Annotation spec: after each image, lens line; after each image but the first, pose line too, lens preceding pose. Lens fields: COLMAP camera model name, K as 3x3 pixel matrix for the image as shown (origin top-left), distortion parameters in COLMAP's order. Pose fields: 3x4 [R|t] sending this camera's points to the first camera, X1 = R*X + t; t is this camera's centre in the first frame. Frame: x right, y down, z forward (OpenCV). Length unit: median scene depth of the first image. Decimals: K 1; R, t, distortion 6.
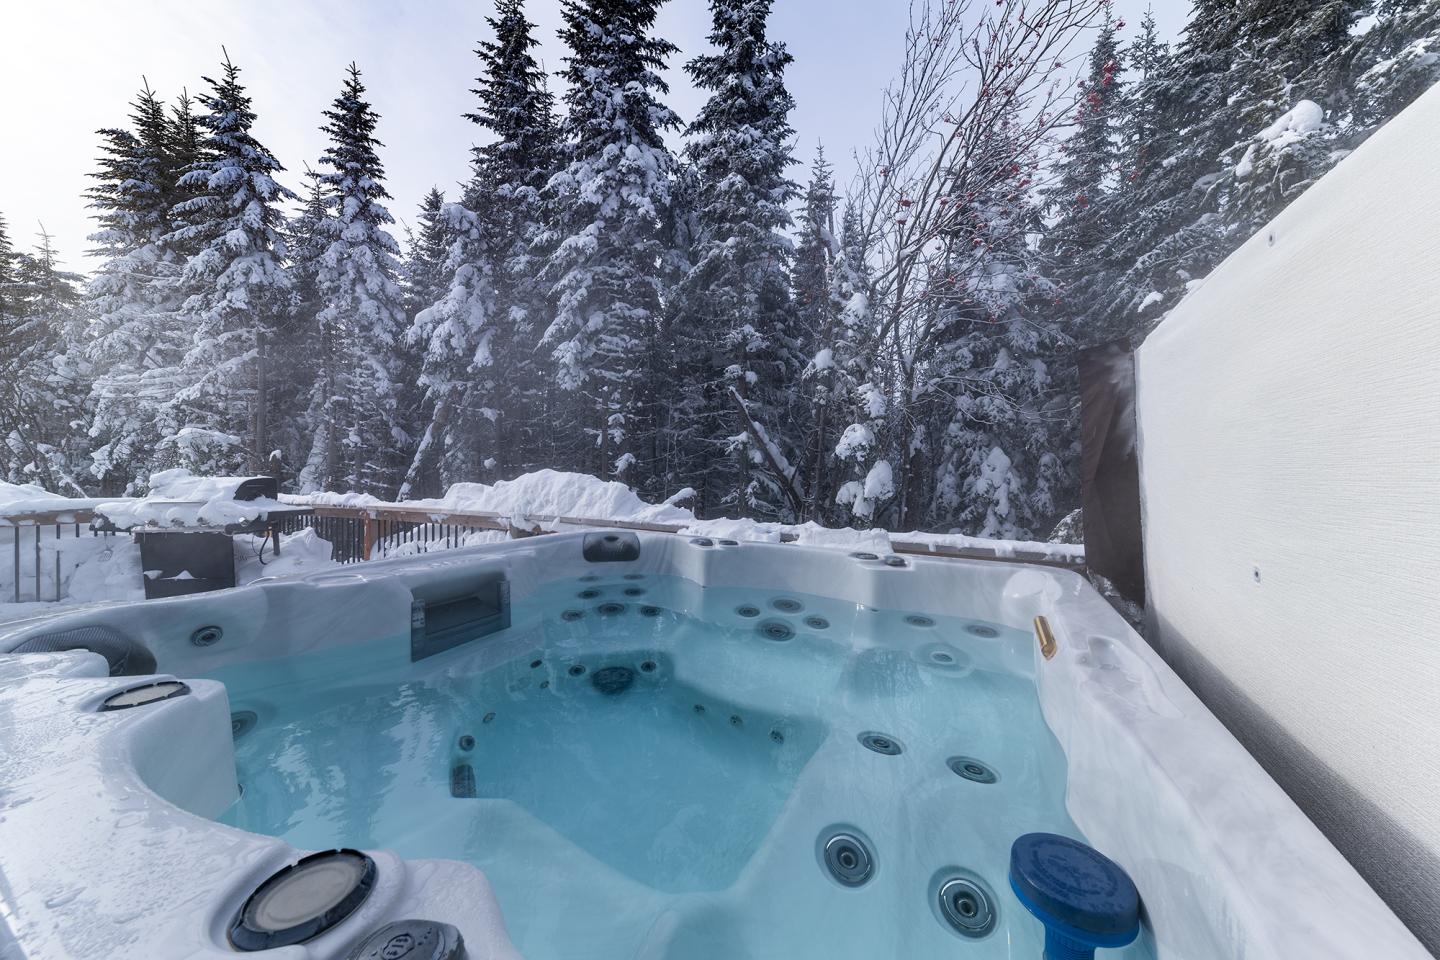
lens RADIAL K [[500.0, 0, 714.2], [0, 500.0, 473.3], [0, 0, 1]] dist [-0.000067, -0.000010]
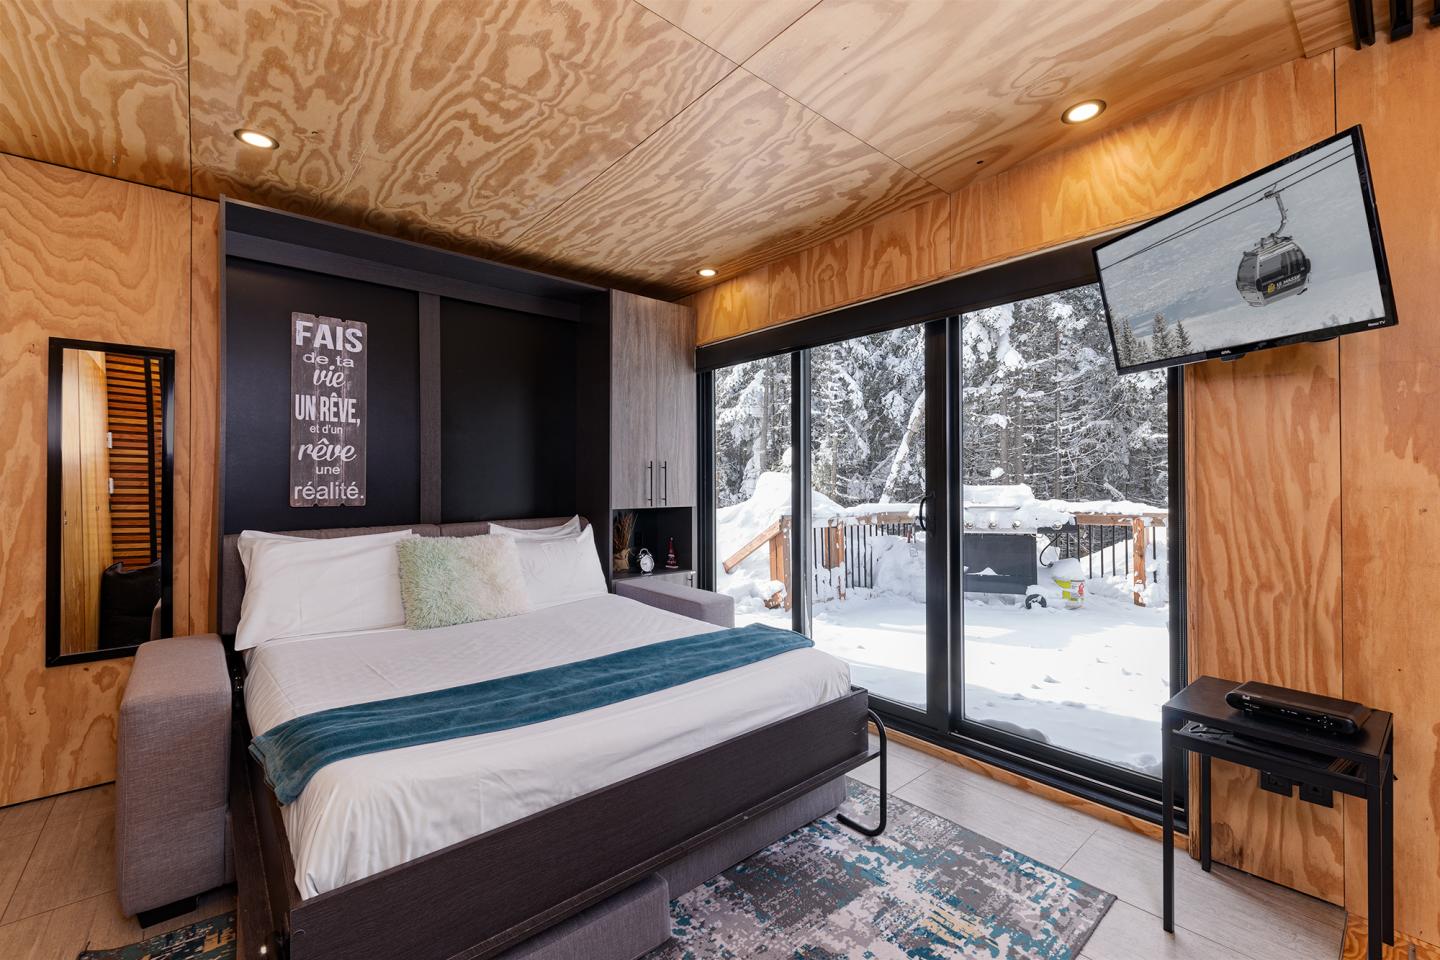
lens RADIAL K [[597.7, 0, 717.5], [0, 597.7, 480.7], [0, 0, 1]] dist [-0.002657, -0.000805]
pose [[0.926268, -0.010127, -0.376730, -0.600785], [0.005608, 0.999899, -0.013090, 0.006444], [0.376824, 0.010012, 0.926231, -0.264976]]
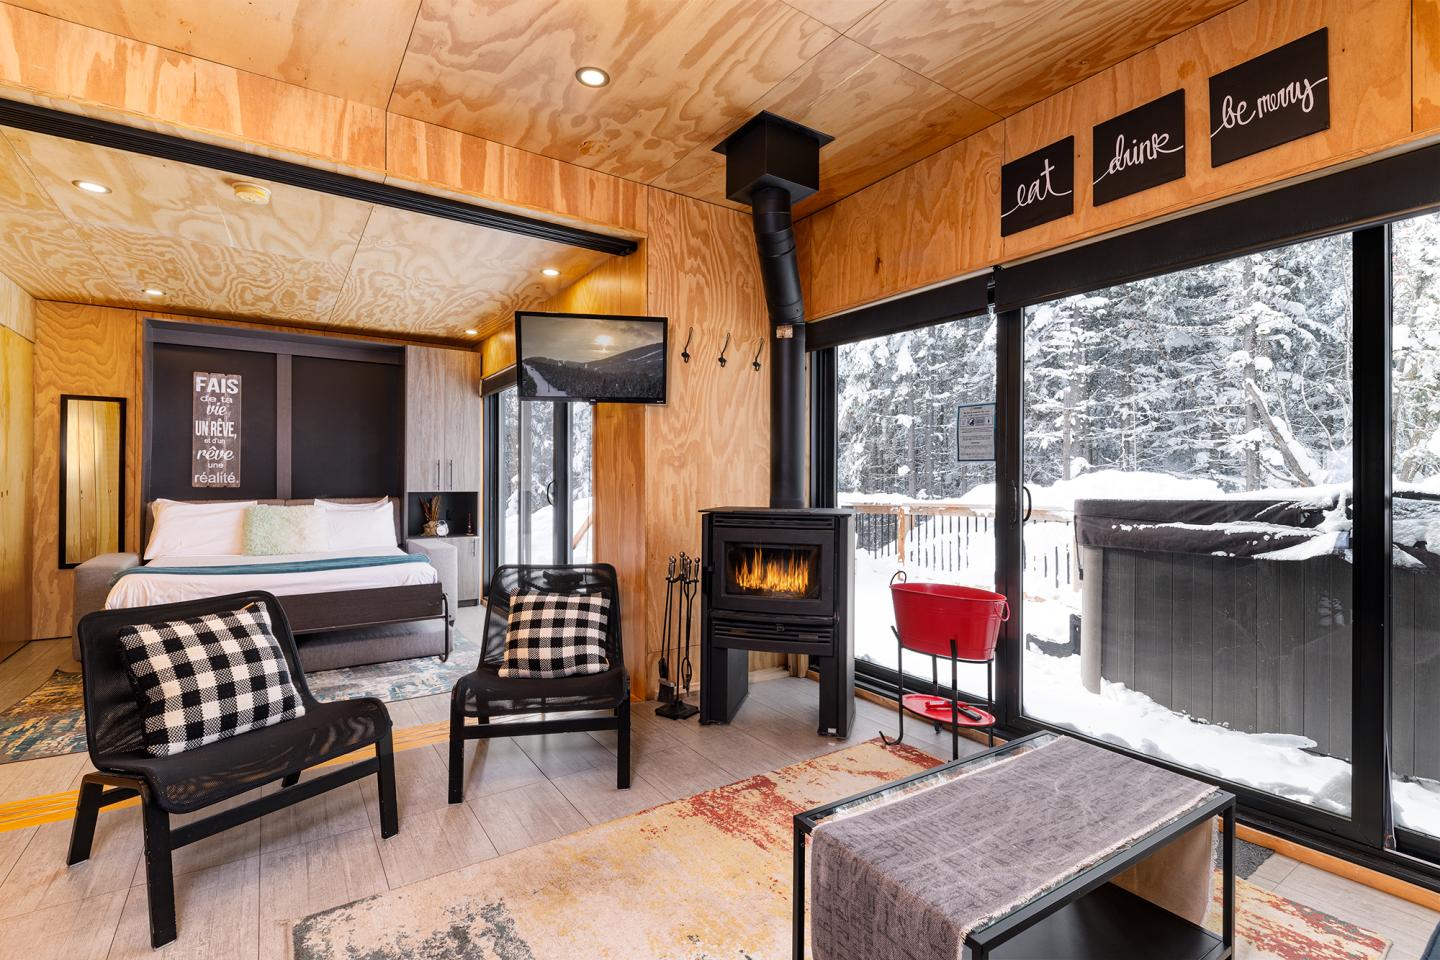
lens RADIAL K [[653.7, 0, 713.8], [0, 653.7, 479.9], [0, 0, 1]] dist [-0.005634, -0.001143]
pose [[0.879945, -0.004102, -0.475059, -0.196186], [-0.001457, 0.999935, -0.011334, 0.015506], [0.475074, 0.010665, 0.879881, -0.359828]]
